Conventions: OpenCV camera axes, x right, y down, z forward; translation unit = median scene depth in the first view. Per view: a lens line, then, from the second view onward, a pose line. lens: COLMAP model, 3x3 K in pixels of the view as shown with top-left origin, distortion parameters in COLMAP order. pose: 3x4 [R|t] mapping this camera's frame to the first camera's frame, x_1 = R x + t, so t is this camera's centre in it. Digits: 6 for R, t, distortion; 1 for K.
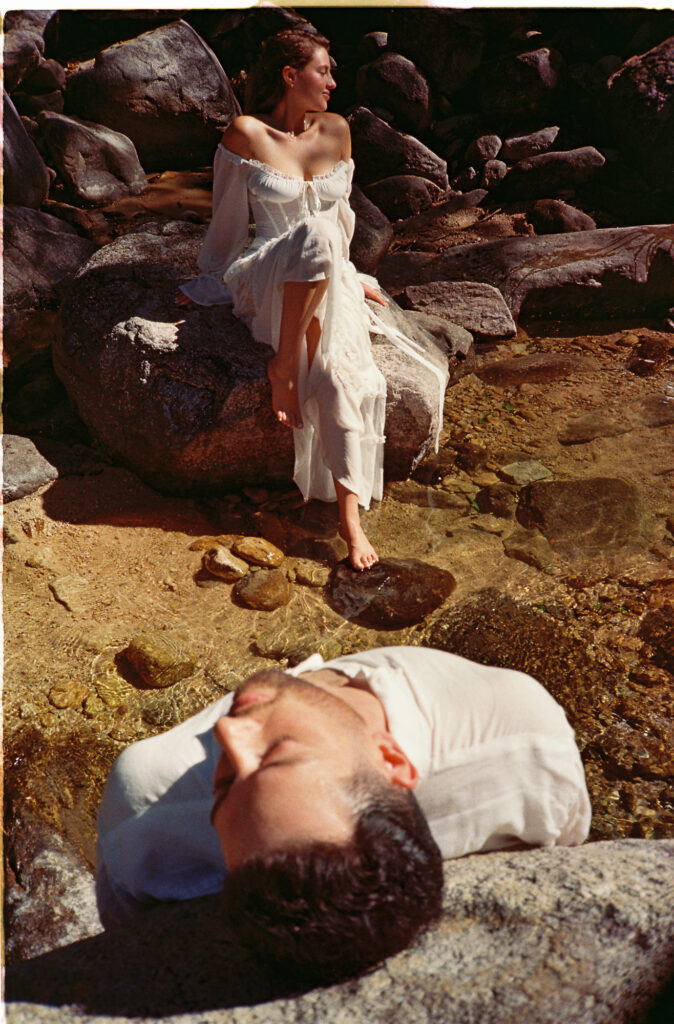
lens RADIAL K [[1214.0, 0, 321.8], [0, 1214.0, 512.6], [0, 0, 1]] dist [0.063161, -0.282598]
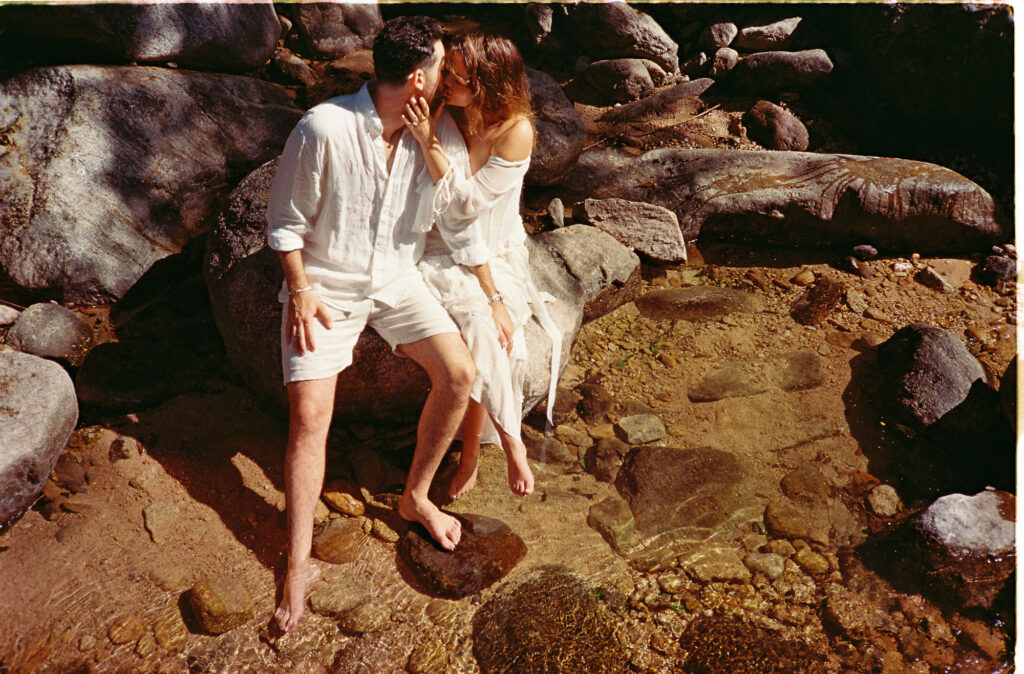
lens RADIAL K [[1214.0, 0, 481.6], [0, 1214.0, 338.5], [0, 0, 1]] dist [0.063161, -0.282598]
pose [[0.984196, 0.120631, -0.129640, 0.129459], [-0.111566, 0.990917, 0.075076, -0.137863], [0.137519, -0.059426, 0.988715, -0.010136]]
